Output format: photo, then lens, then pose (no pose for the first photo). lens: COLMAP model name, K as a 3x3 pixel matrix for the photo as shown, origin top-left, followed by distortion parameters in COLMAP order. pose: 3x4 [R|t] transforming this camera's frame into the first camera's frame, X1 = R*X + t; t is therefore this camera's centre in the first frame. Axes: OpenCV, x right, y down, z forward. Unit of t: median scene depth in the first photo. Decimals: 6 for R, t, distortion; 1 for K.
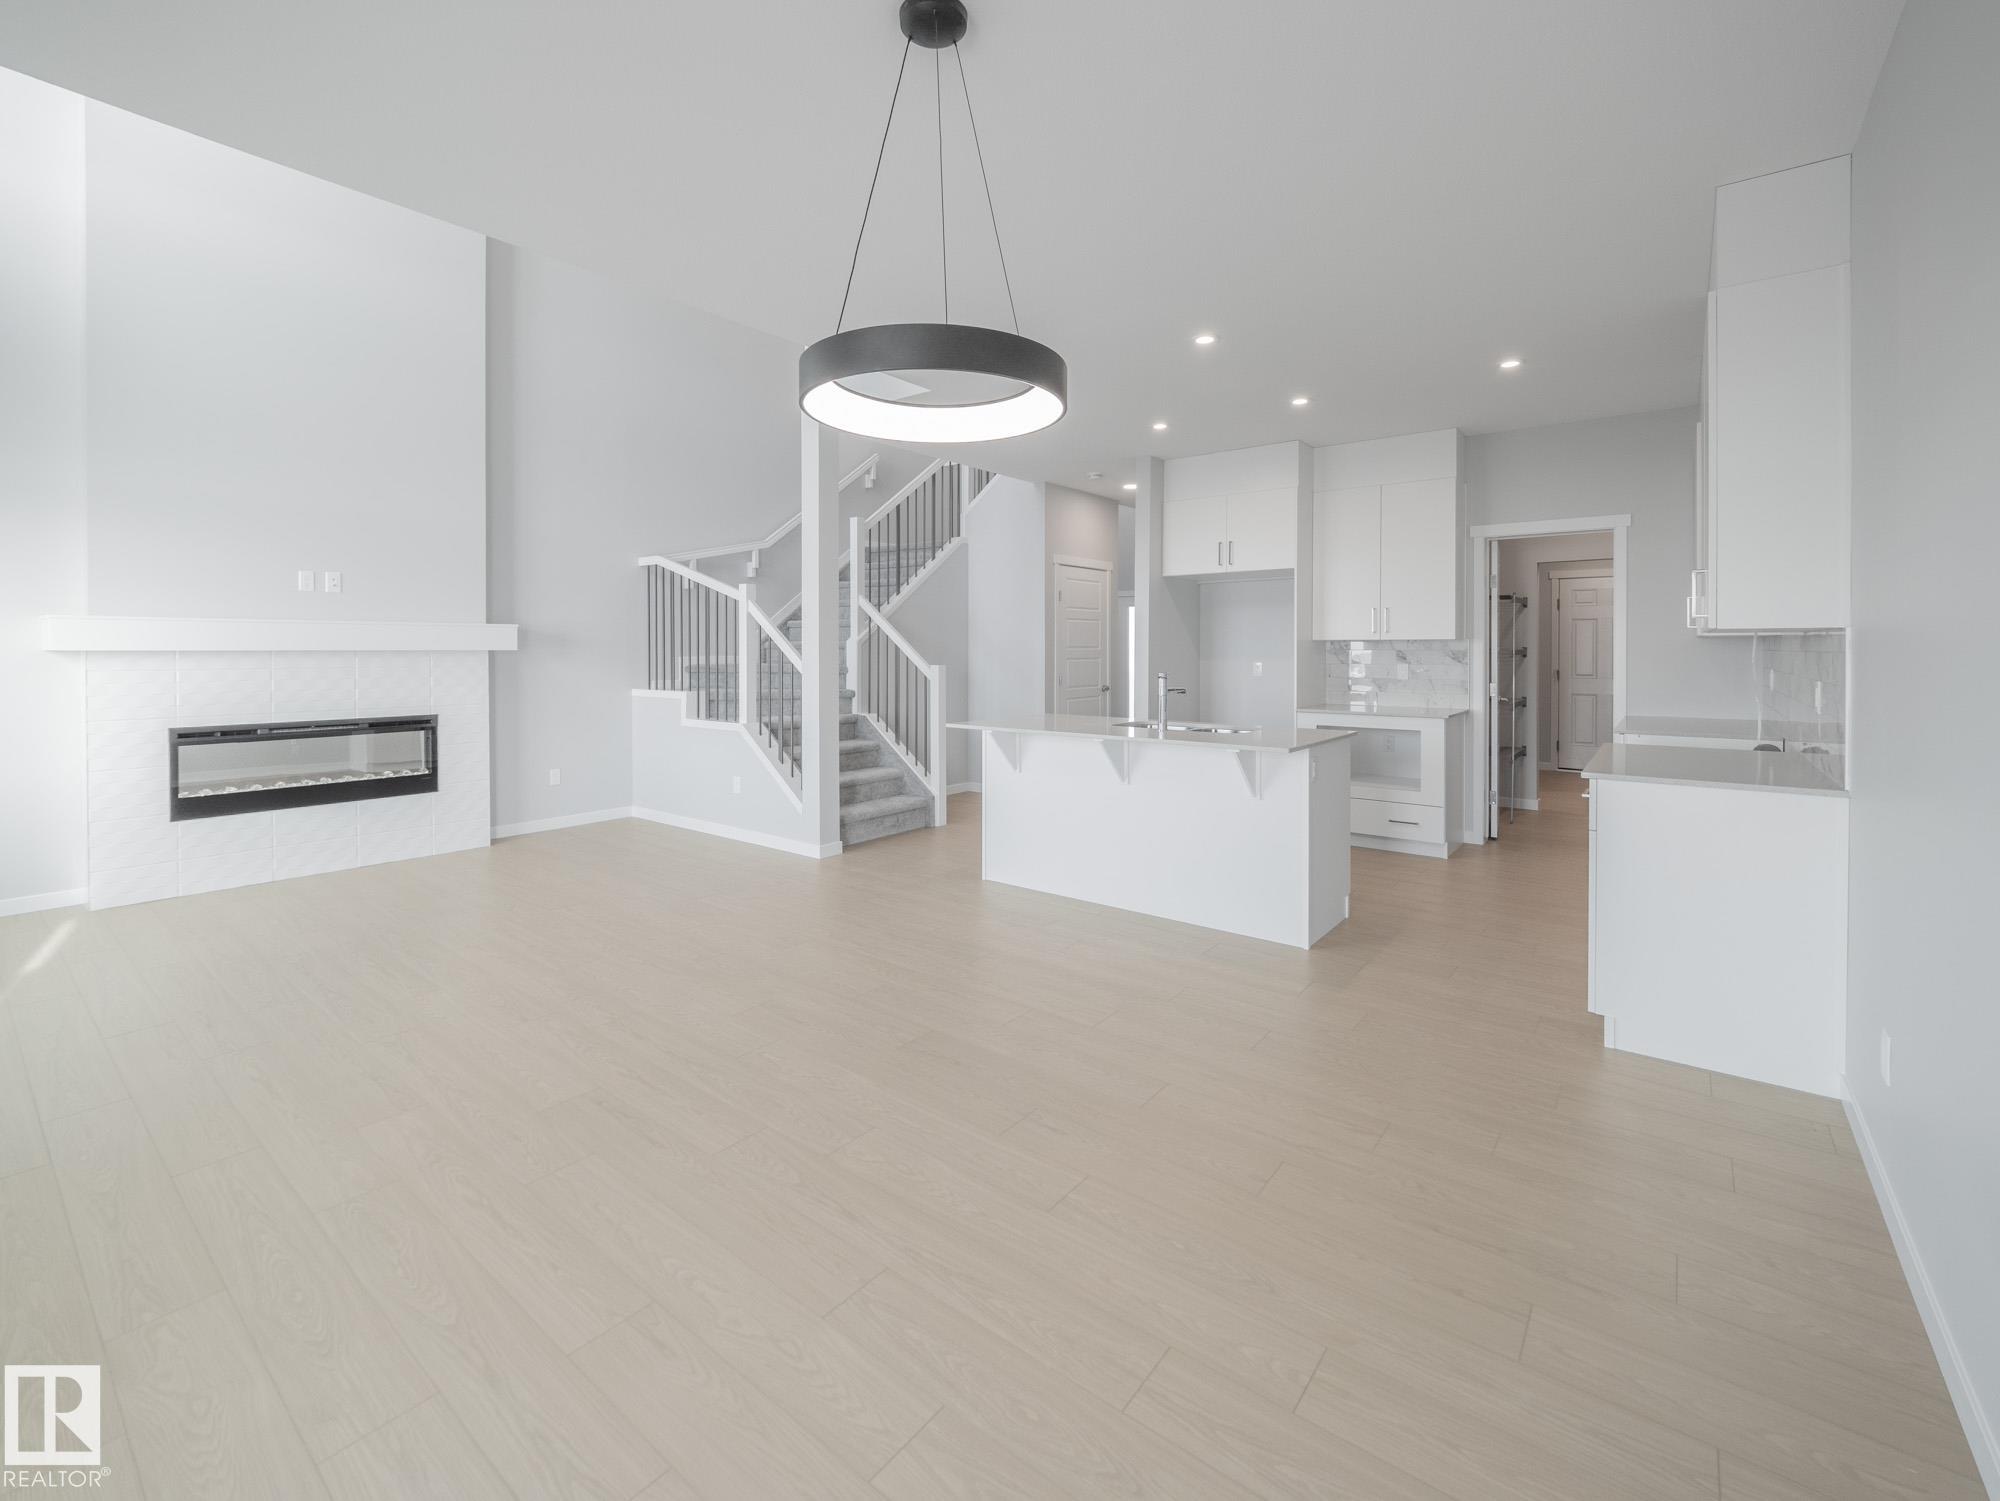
lens RADIAL K [[831.2, 0, 1006.1], [0, 831.2, 650.4], [0, 0, 1]] dist [0.003705, -0.000714]
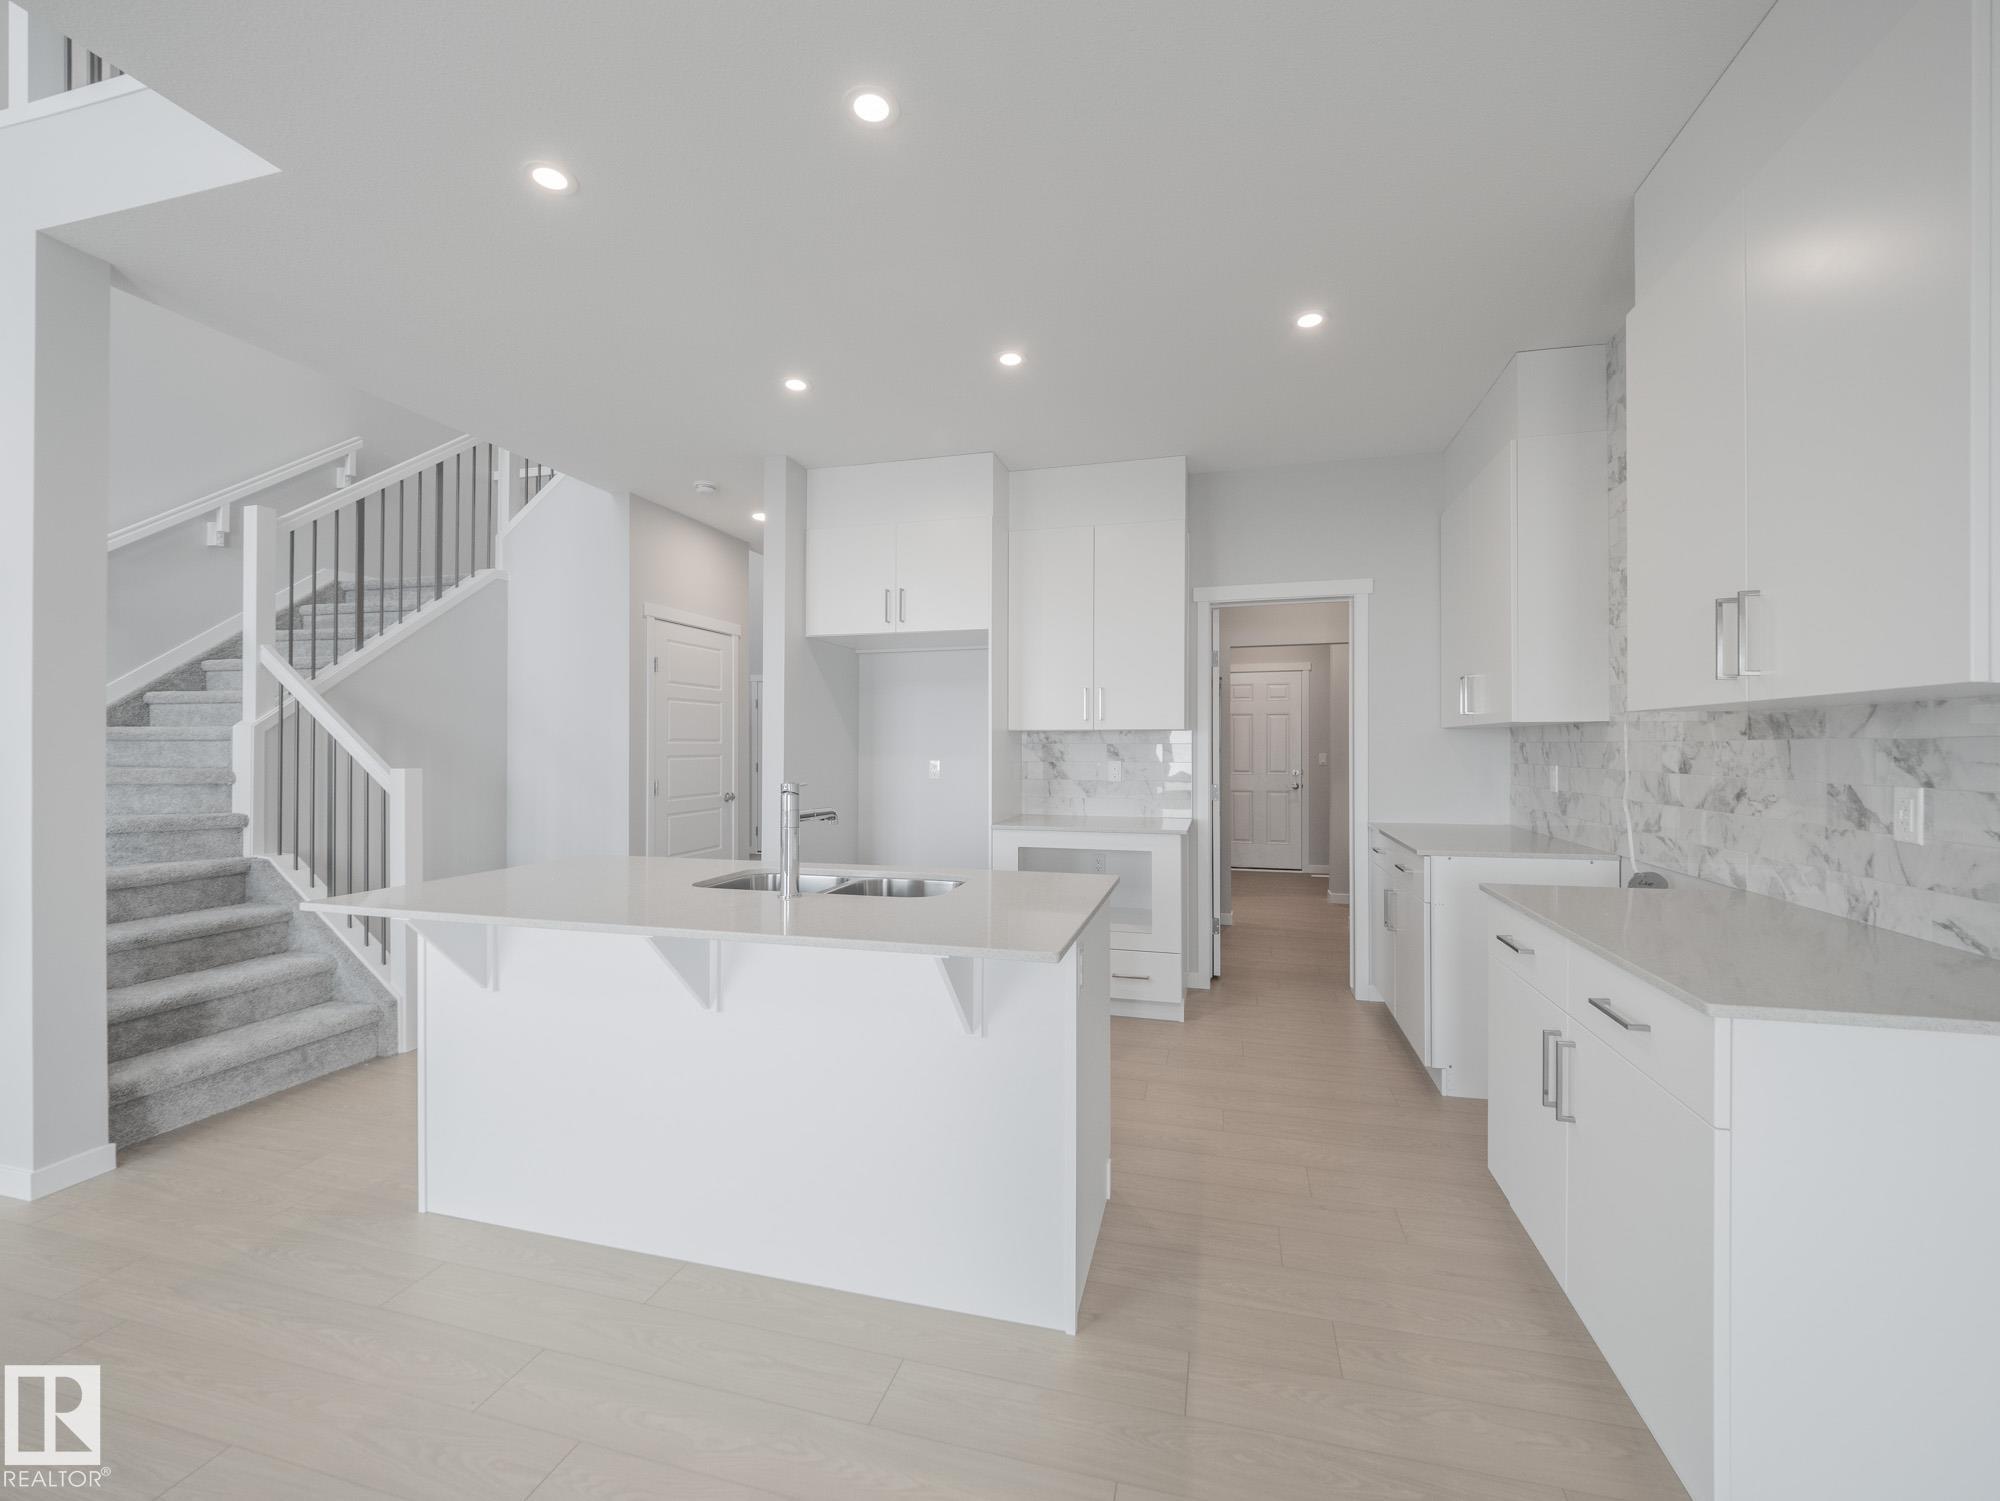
lens RADIAL K [[831.2, 0, 997.7], [0, 831.2, 751.7], [0, 0, 1]] dist [0.003705, -0.000714]
pose [[0.922013, -0.001612, 0.387156, 0.072136], [0.000158, 0.999993, 0.003790, 0.004030], [-0.387160, -0.003433, 0.922006, 0.318922]]
